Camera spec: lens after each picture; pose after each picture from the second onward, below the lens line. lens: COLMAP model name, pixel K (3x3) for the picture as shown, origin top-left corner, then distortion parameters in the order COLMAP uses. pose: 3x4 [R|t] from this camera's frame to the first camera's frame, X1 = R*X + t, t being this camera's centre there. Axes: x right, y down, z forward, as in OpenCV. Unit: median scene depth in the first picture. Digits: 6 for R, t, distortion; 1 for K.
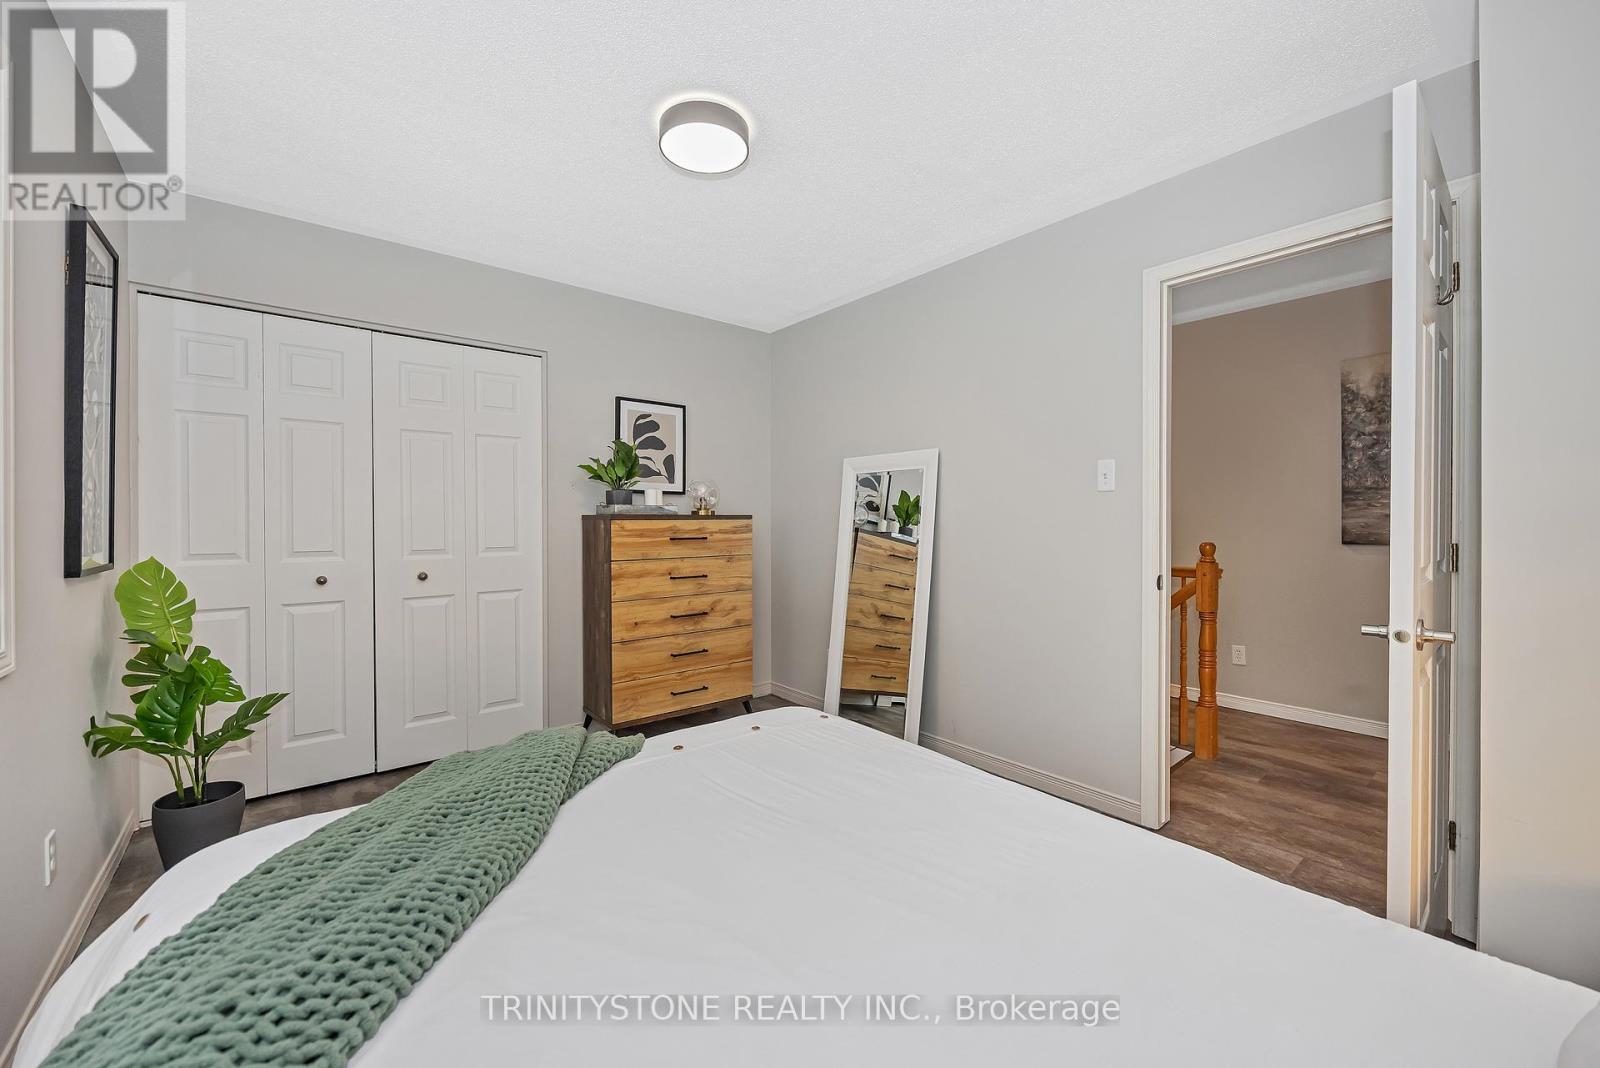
lens RADIAL K [[619.6, 0, 798.2], [0, 619.6, 524.6], [0, 0, 1]] dist [0.000805, 0.000231]
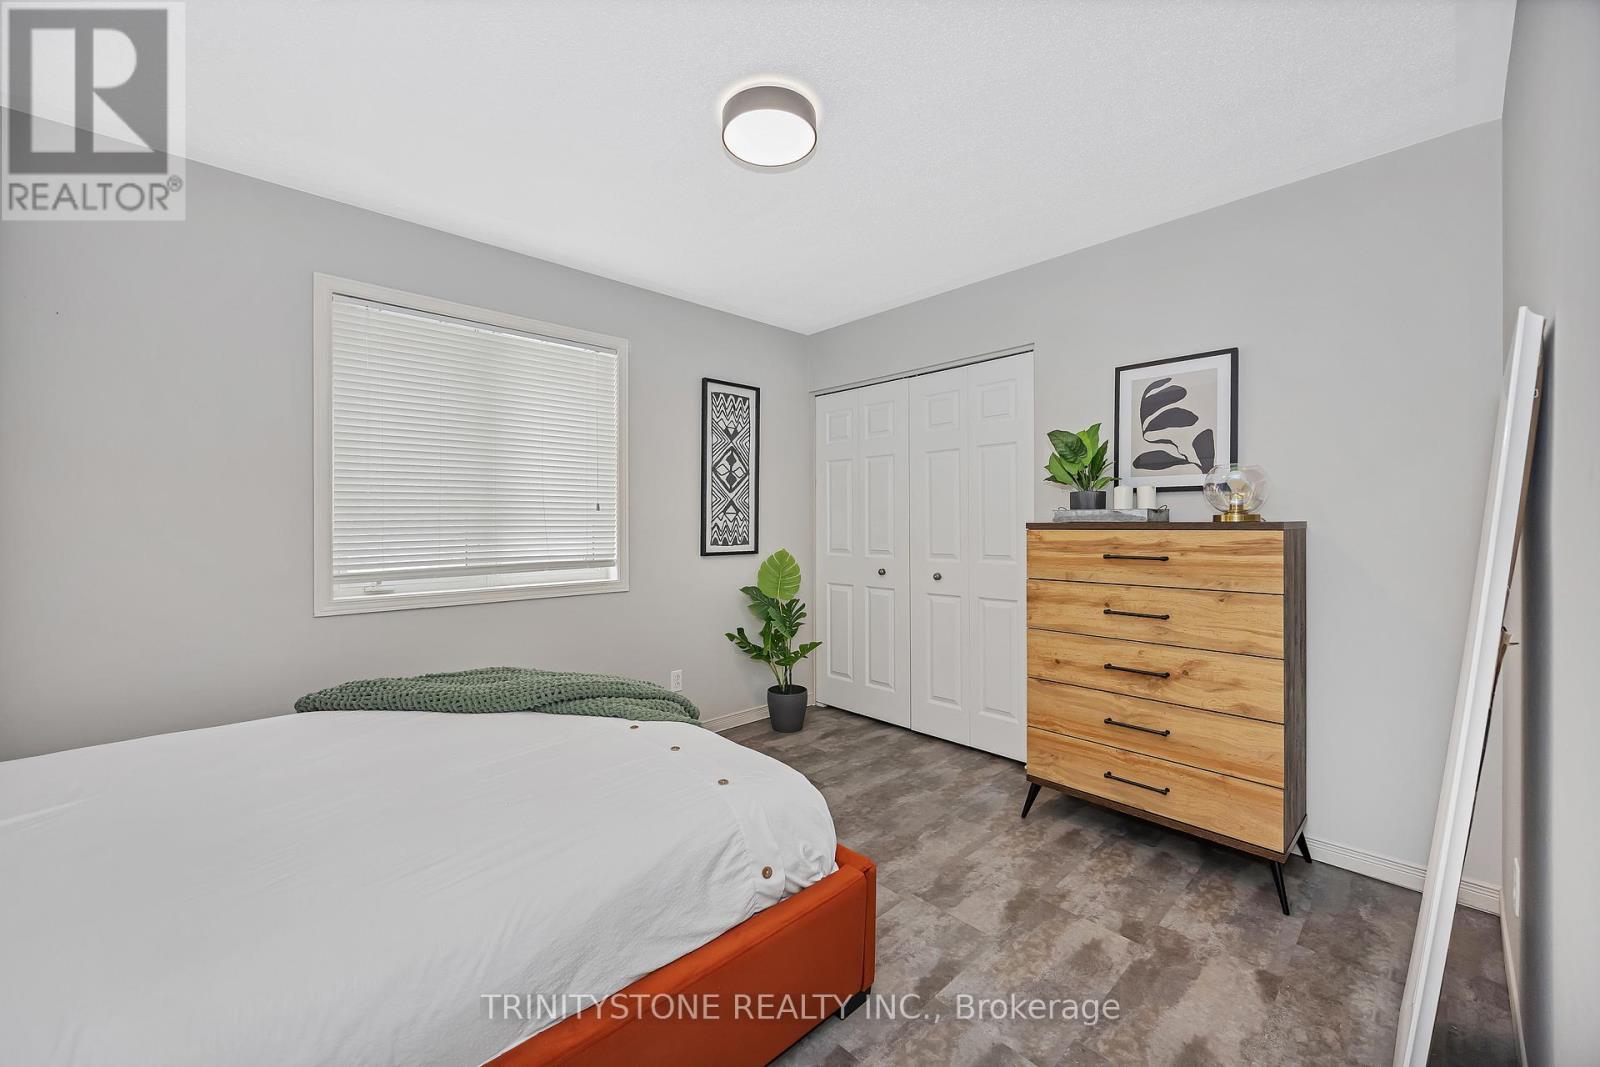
lens RADIAL K [[619.6, 0, 790.8], [0, 619.6, 524.0], [0, 0, 1]] dist [0.000805, 0.000231]
pose [[0.070119, 0.001984, -0.997537, 0.464236], [-0.005827, 0.999982, 0.001580, -0.012682], [0.997522, 0.005702, 0.070130, 0.566267]]
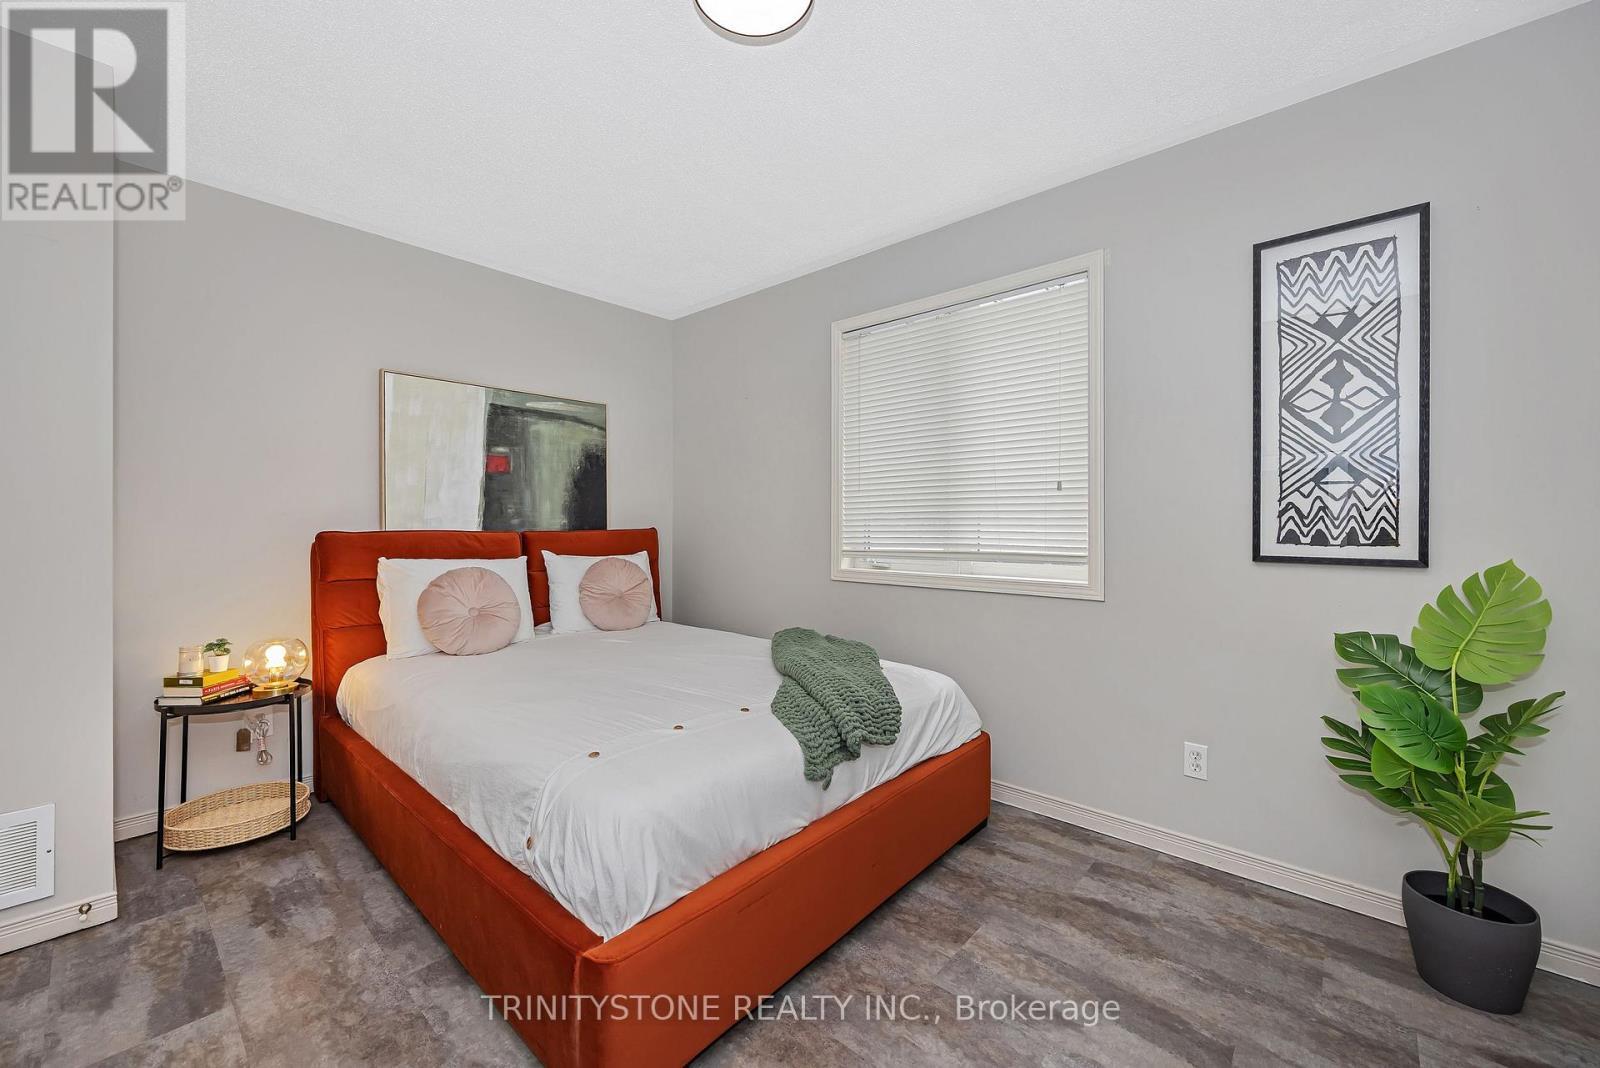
lens RADIAL K [[619.6, 0, 793.2], [0, 619.6, 520.9], [0, 0, 1]] dist [0.000805, 0.000231]
pose [[-0.984963, 0.003765, -0.172727, -0.052153], [0.002400, 0.999964, 0.008111, -0.000703], [0.172751, 0.007574, -0.984936, 0.997064]]
